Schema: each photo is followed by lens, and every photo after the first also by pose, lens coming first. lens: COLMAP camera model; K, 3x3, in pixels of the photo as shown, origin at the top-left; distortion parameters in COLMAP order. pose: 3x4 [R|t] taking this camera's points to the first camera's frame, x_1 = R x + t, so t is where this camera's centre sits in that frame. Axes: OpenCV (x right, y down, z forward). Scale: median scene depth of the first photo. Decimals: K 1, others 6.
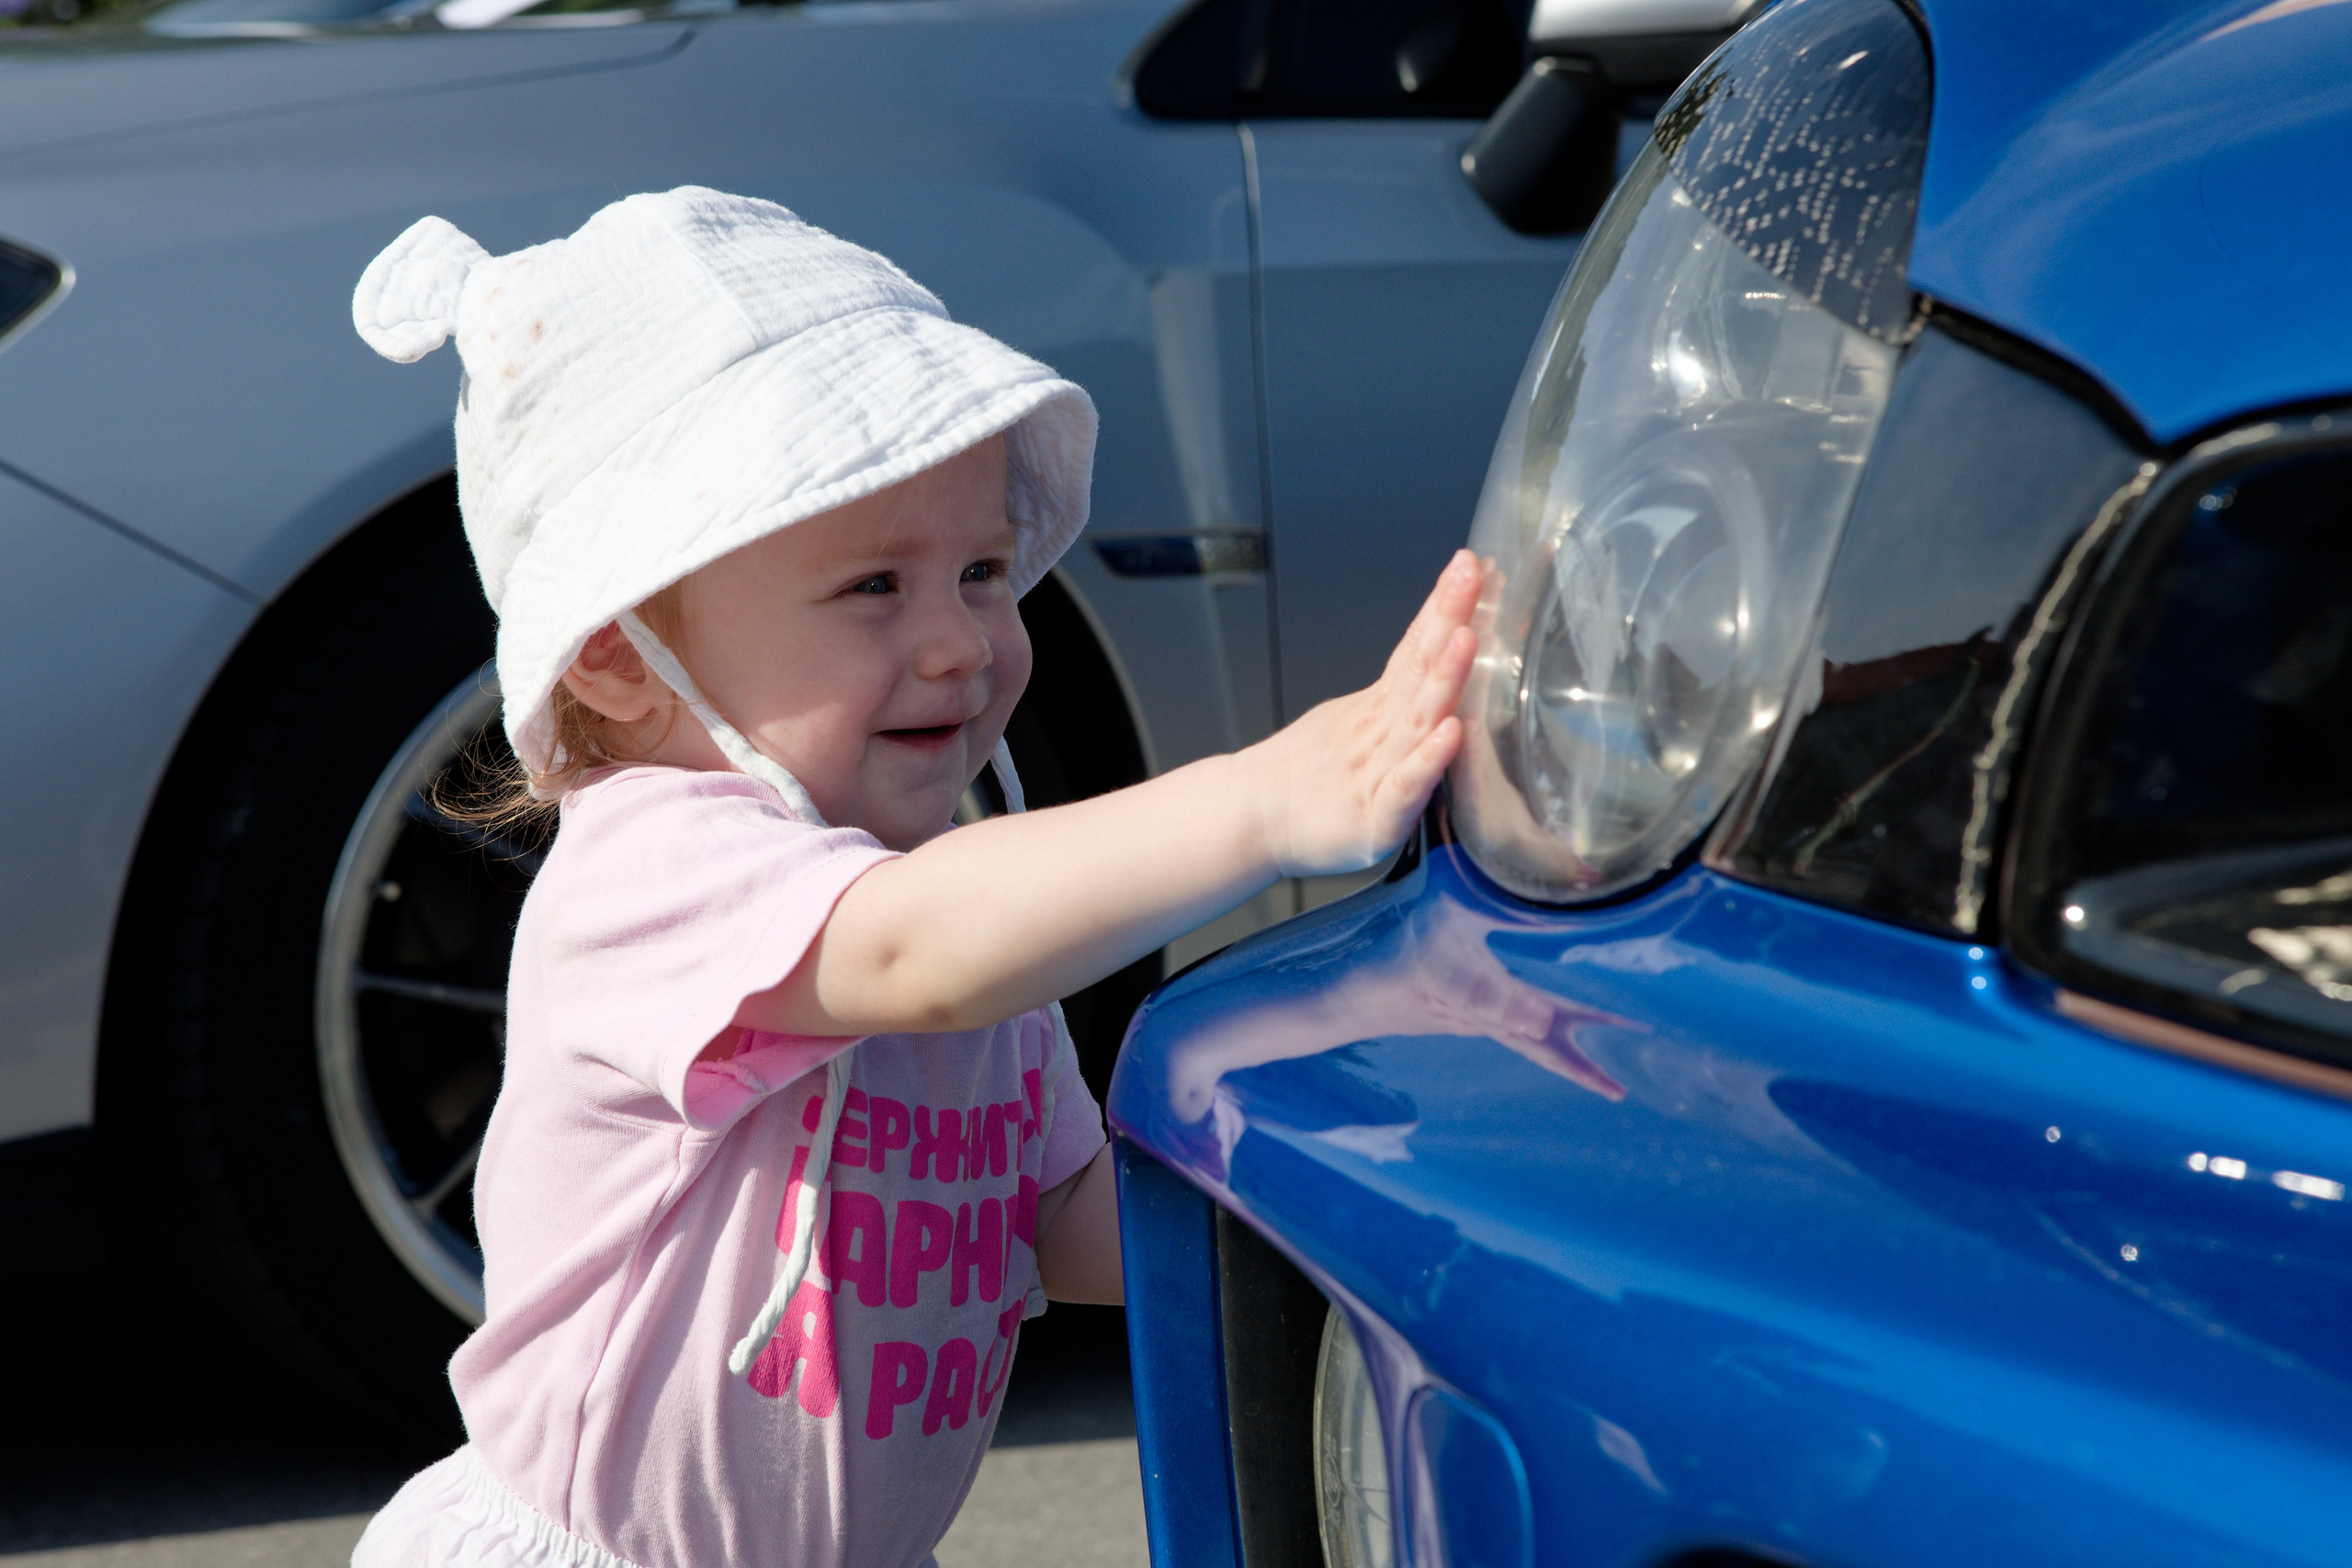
lens RADIAL K [[4861.6, 0, 1173.6], [0, 4861.6, 775.6], [0, 0, 1]] dist [0.366765, 0.000000]
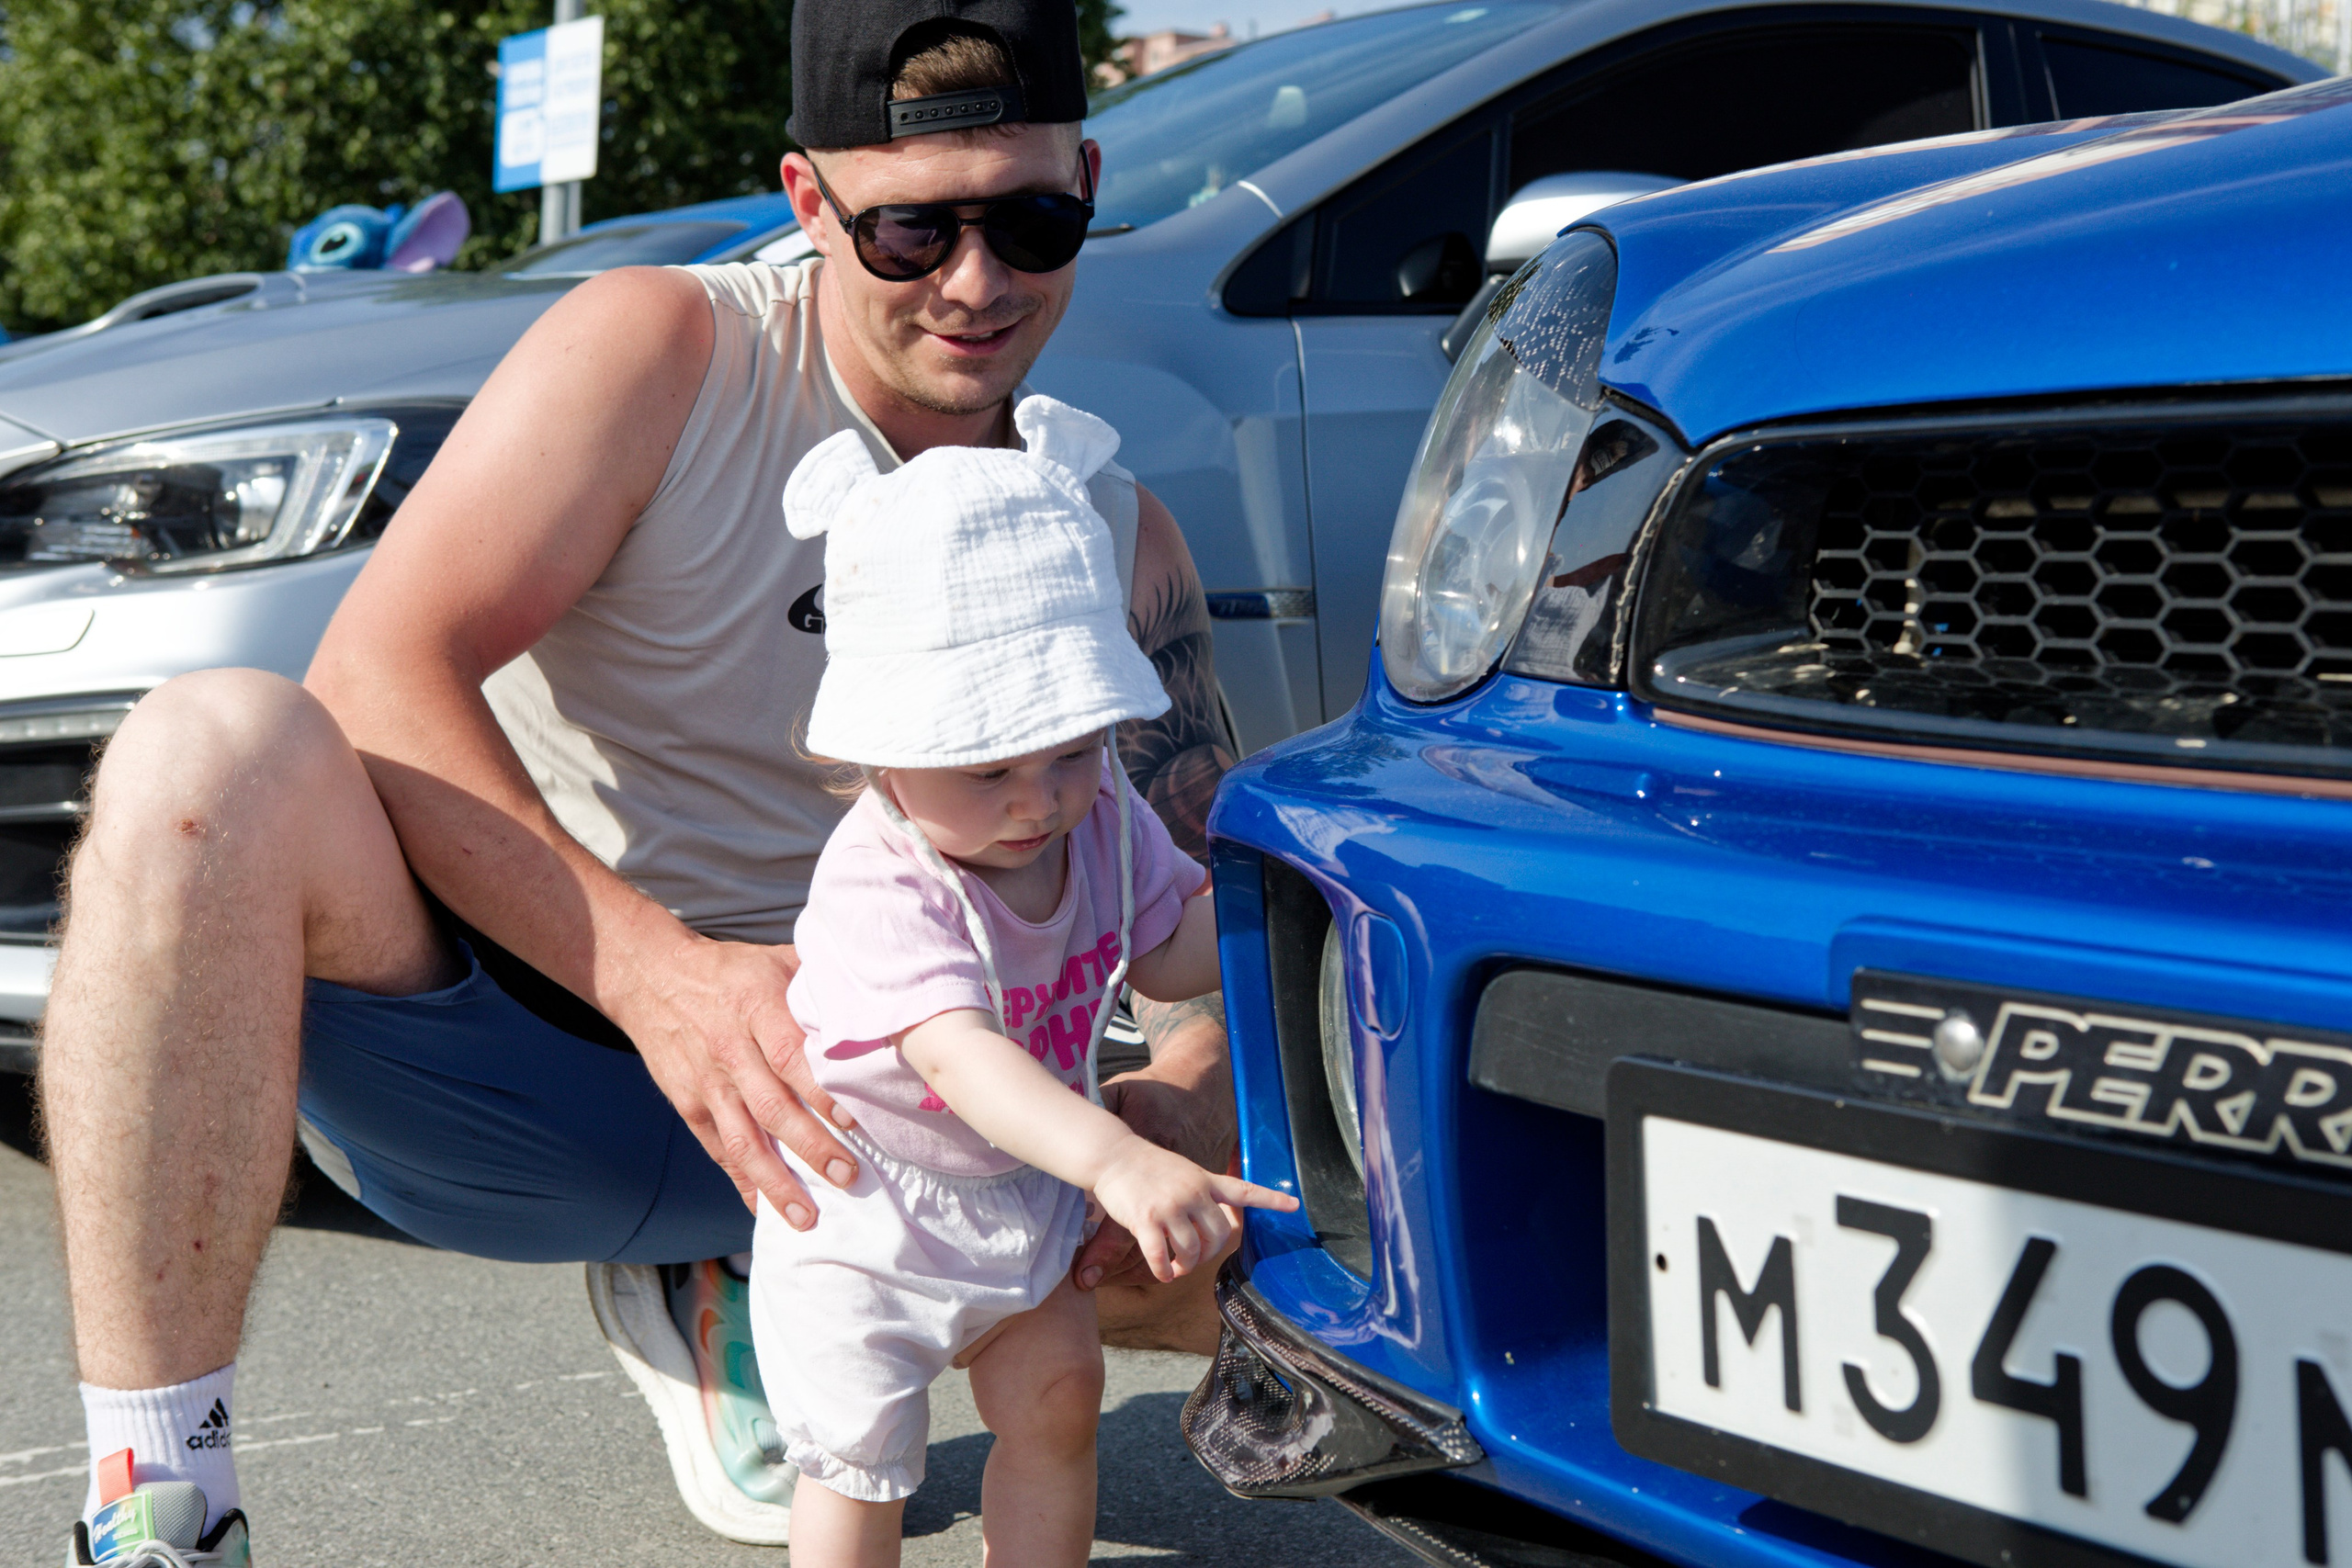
lens RADIAL K [[3600.0, 0, 1181.5], [0, 3600.0, 792.7], [0, 0, 1]] dist [0.230276, 0.000000]
pose [[0.999707, -0.010374, -0.021856, 0.007915], [0.010279, 0.999937, -0.004451, 0.067448], [0.021901, 0.004225, 0.999751, -0.445222]]
